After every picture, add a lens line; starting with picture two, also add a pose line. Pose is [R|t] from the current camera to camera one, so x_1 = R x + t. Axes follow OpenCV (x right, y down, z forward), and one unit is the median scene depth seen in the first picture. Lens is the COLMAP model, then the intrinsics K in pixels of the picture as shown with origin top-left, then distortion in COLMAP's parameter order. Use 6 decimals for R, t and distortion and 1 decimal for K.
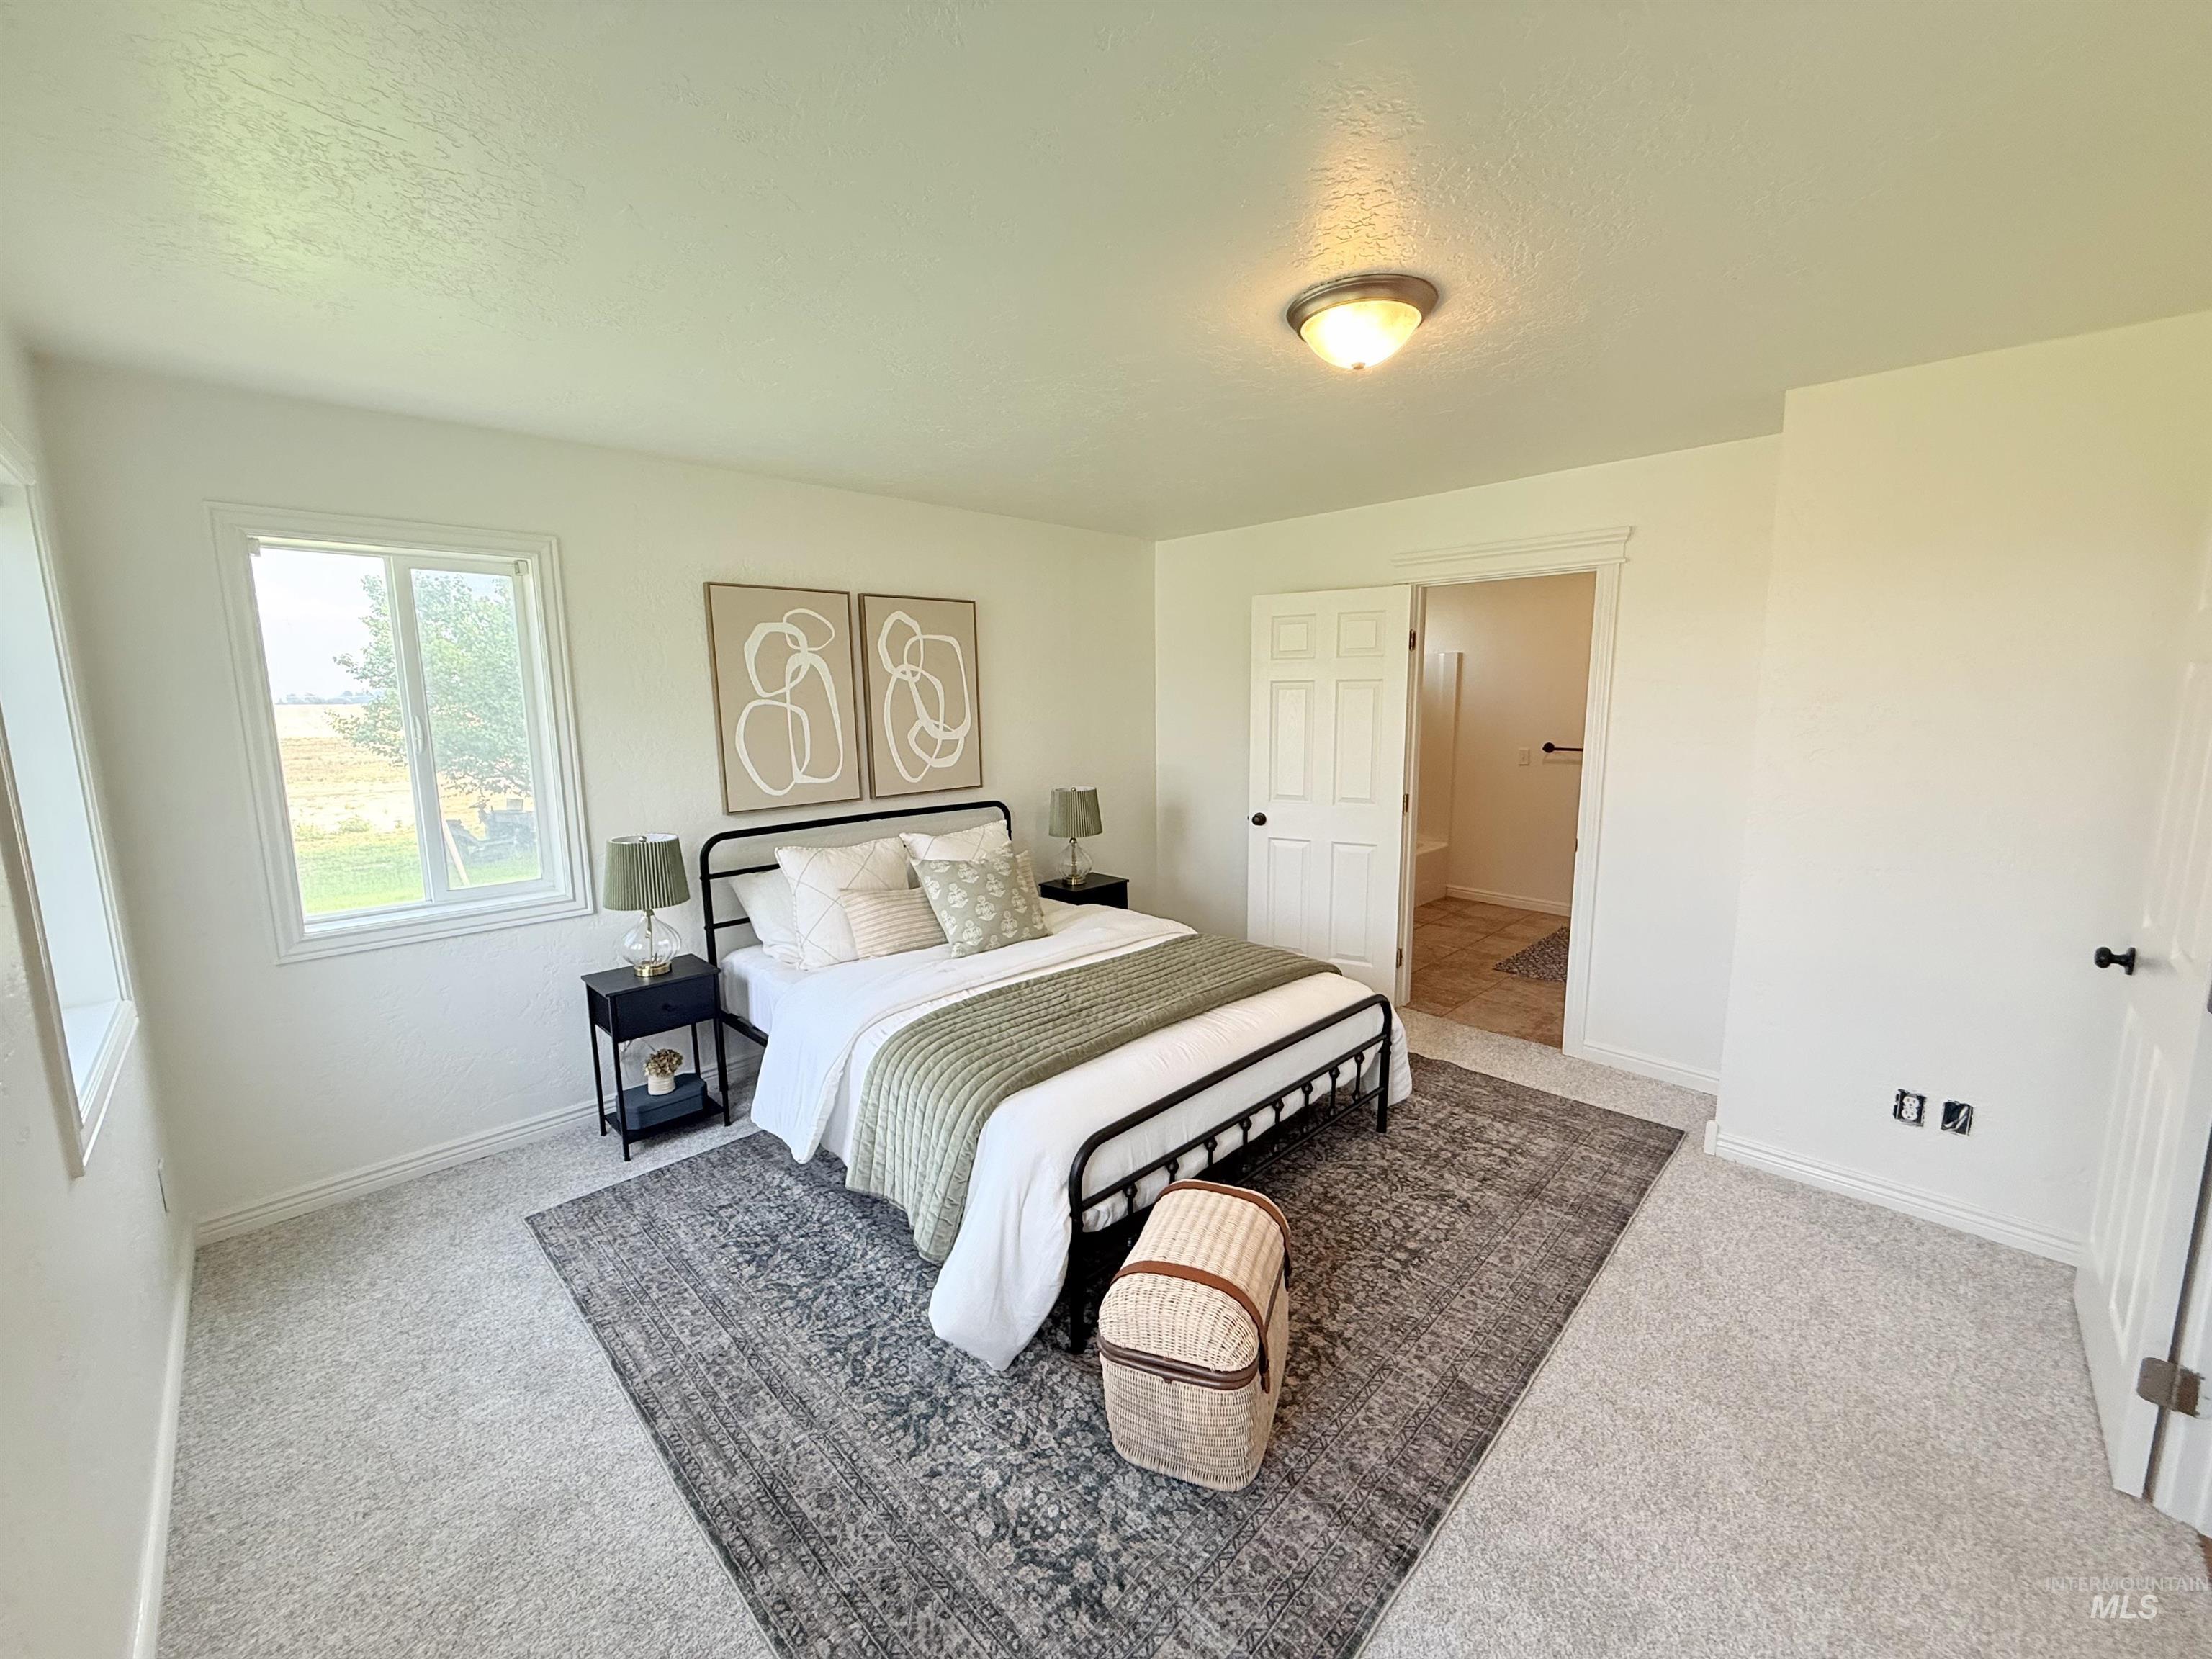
lens RADIAL K [[880.4, 0, 1101.7], [0, 880.4, 826.4], [0, 0, 1]] dist [-0.000603, -0.000354]
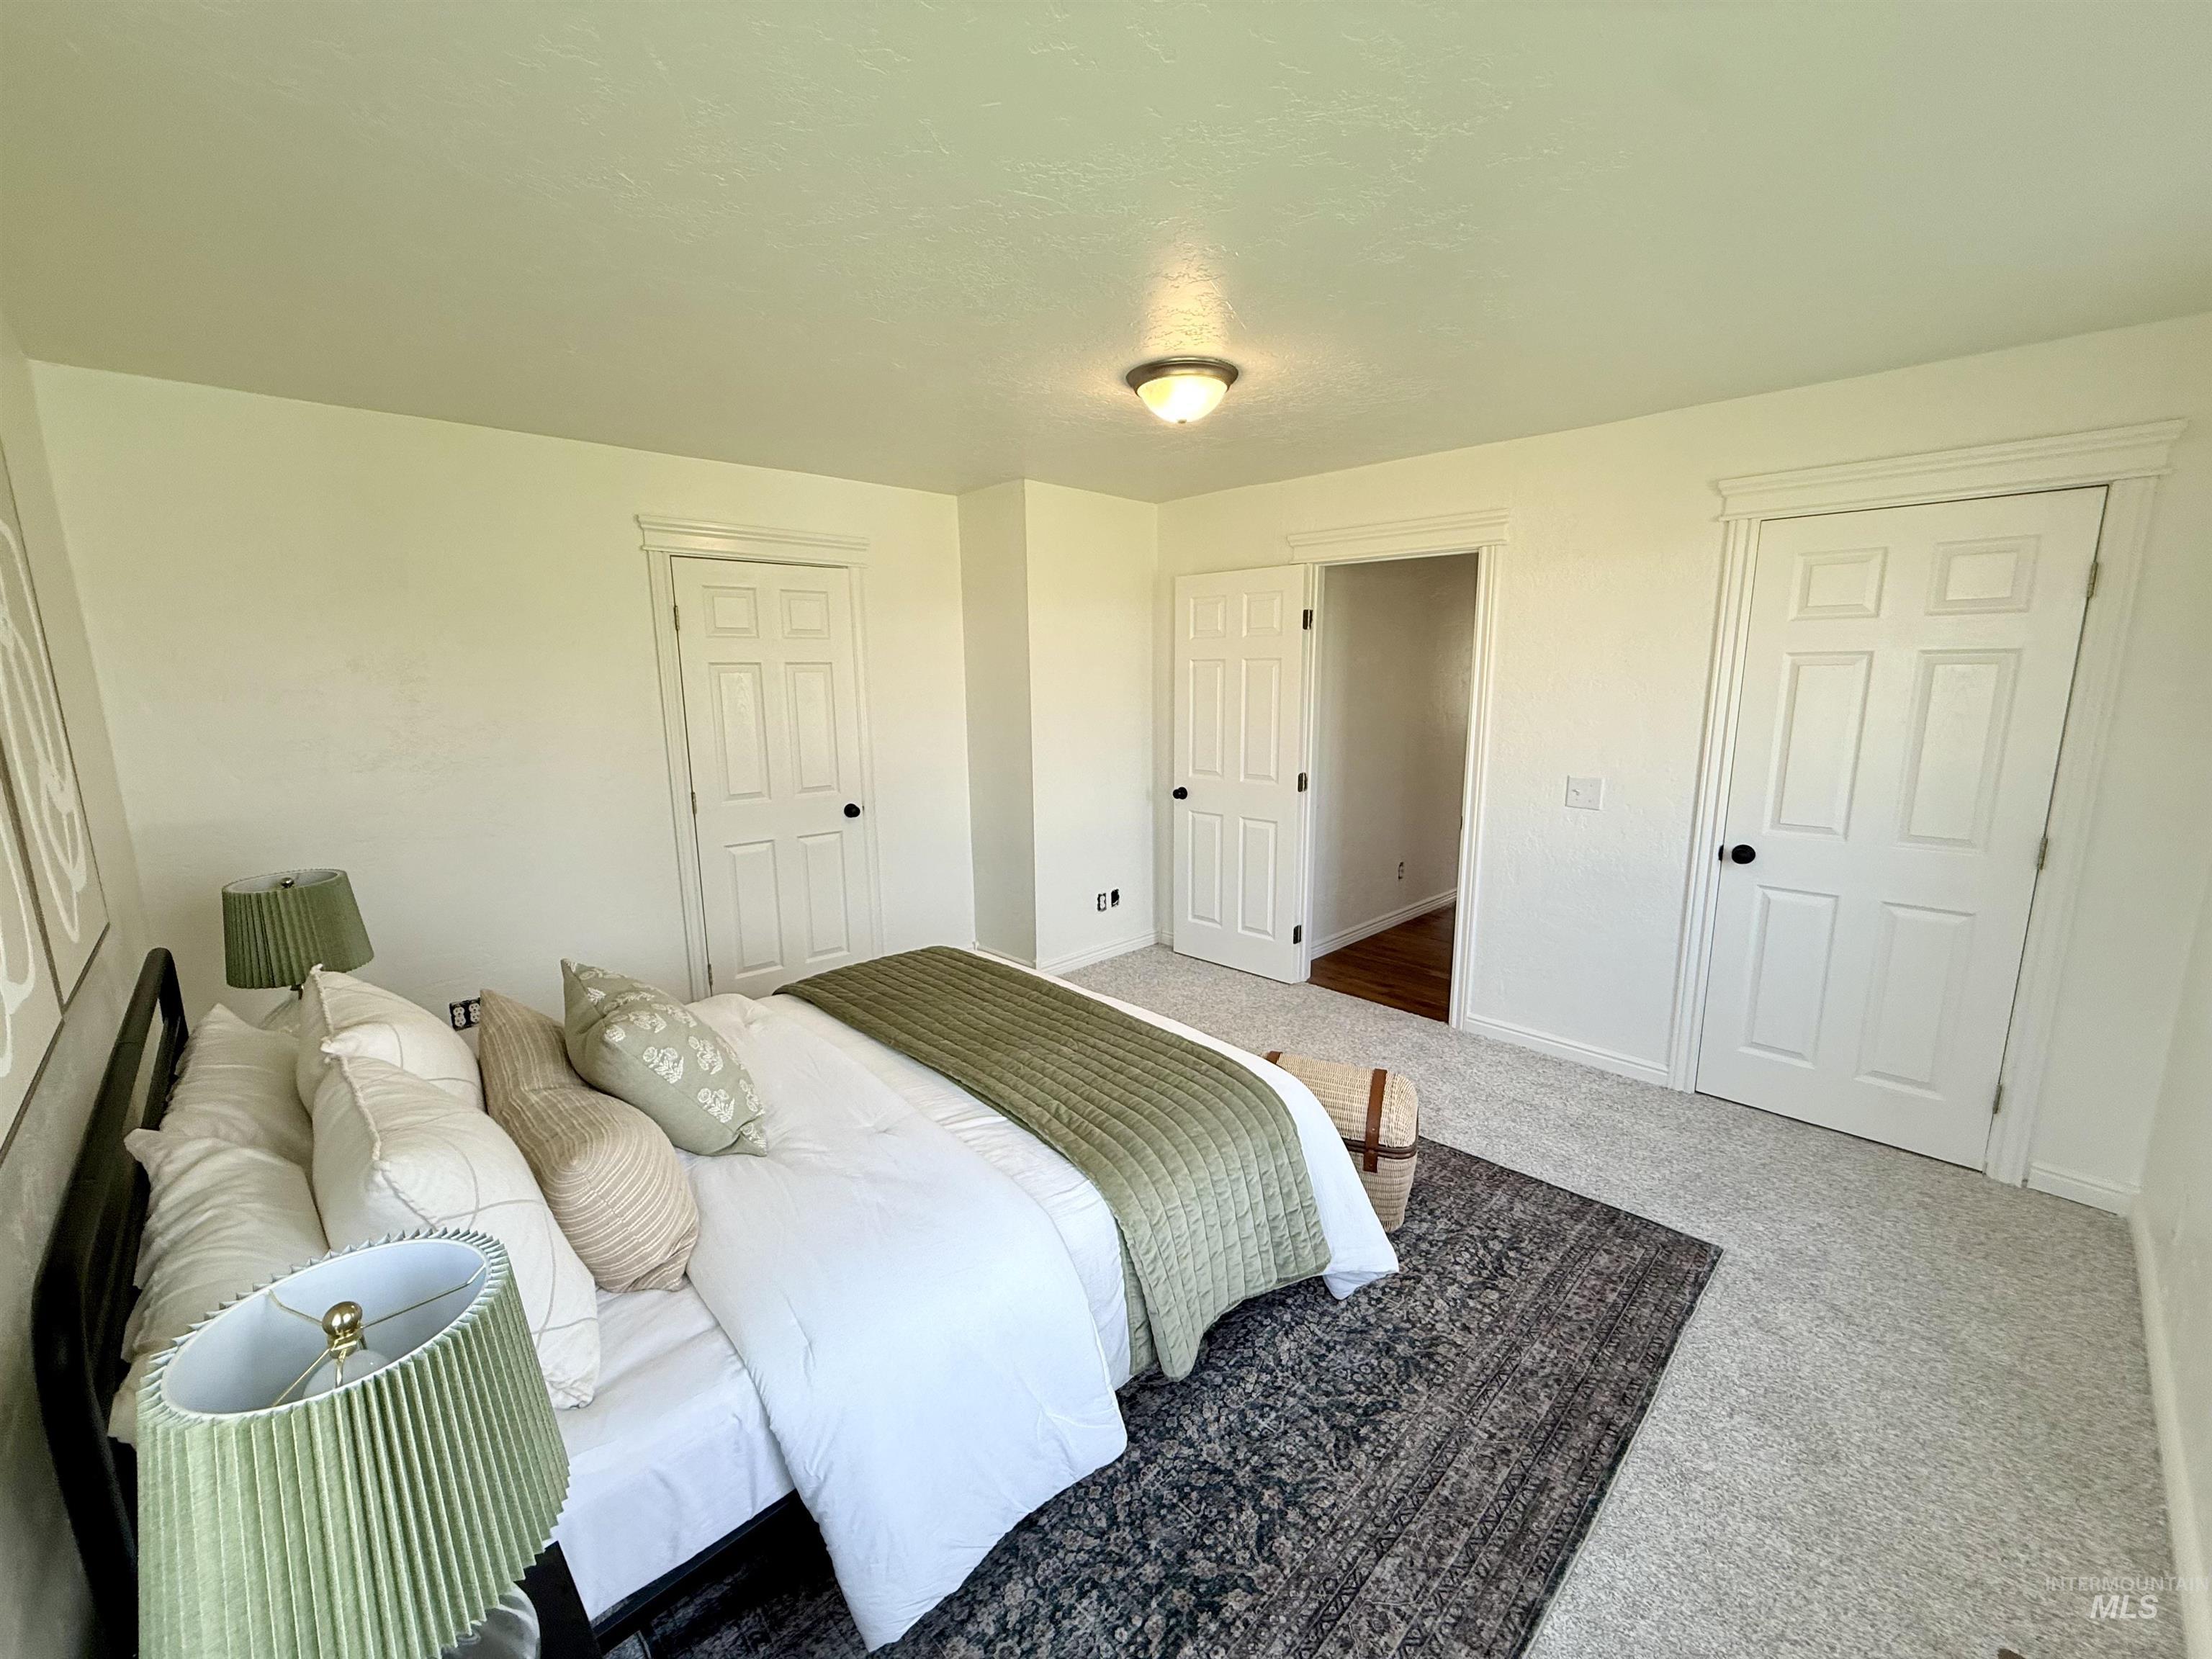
lens RADIAL K [[880.4, 0, 1101.7], [0, 880.4, 826.4], [0, 0, 1]] dist [-0.000603, -0.000354]
pose [[0.008396, -0.170416, 0.985336, -1.174129], [0.163615, 0.972326, 0.166771, -0.188981], [-0.986489, 0.159815, 0.036047, 1.252306]]
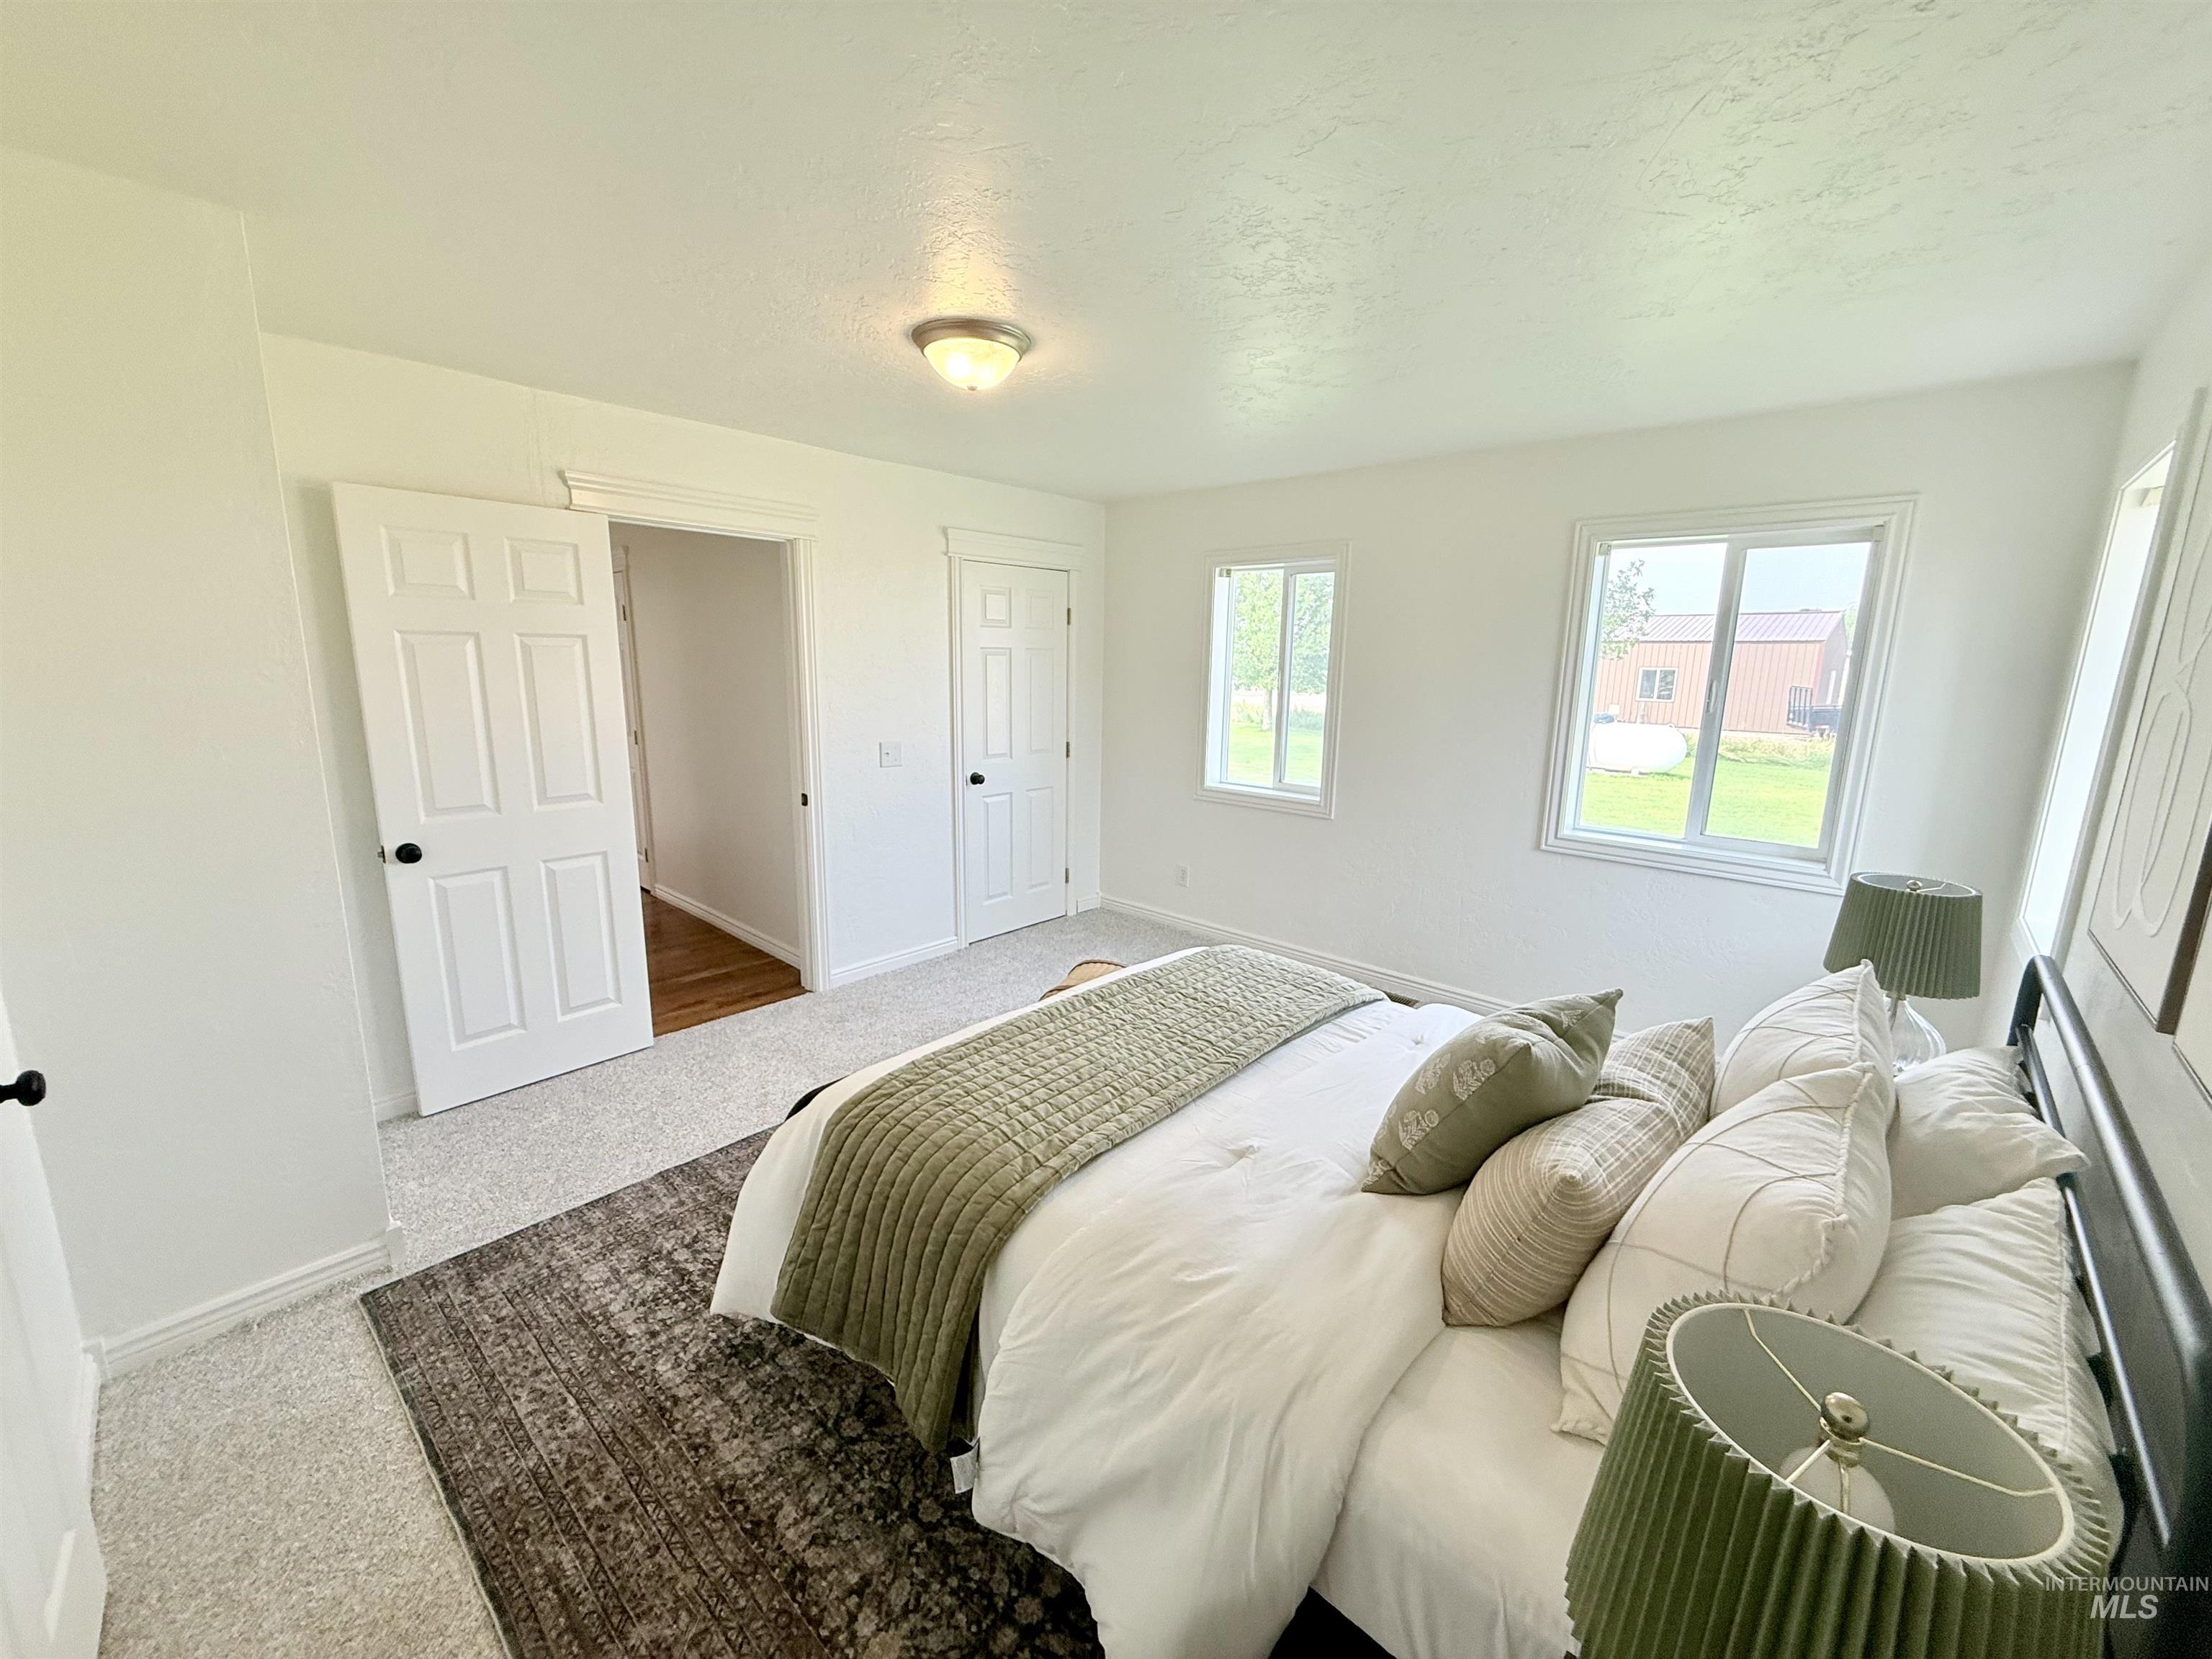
lens RADIAL K [[880.4, 0, 1101.7], [0, 880.4, 826.4], [0, 0, 1]] dist [-0.000603, -0.000354]
pose [[-0.999239, 0.010988, -0.037432, 0.159518], [-0.002156, 0.942495, 0.334213, -0.378880], [0.038952, 0.334040, -0.941754, 2.552986]]
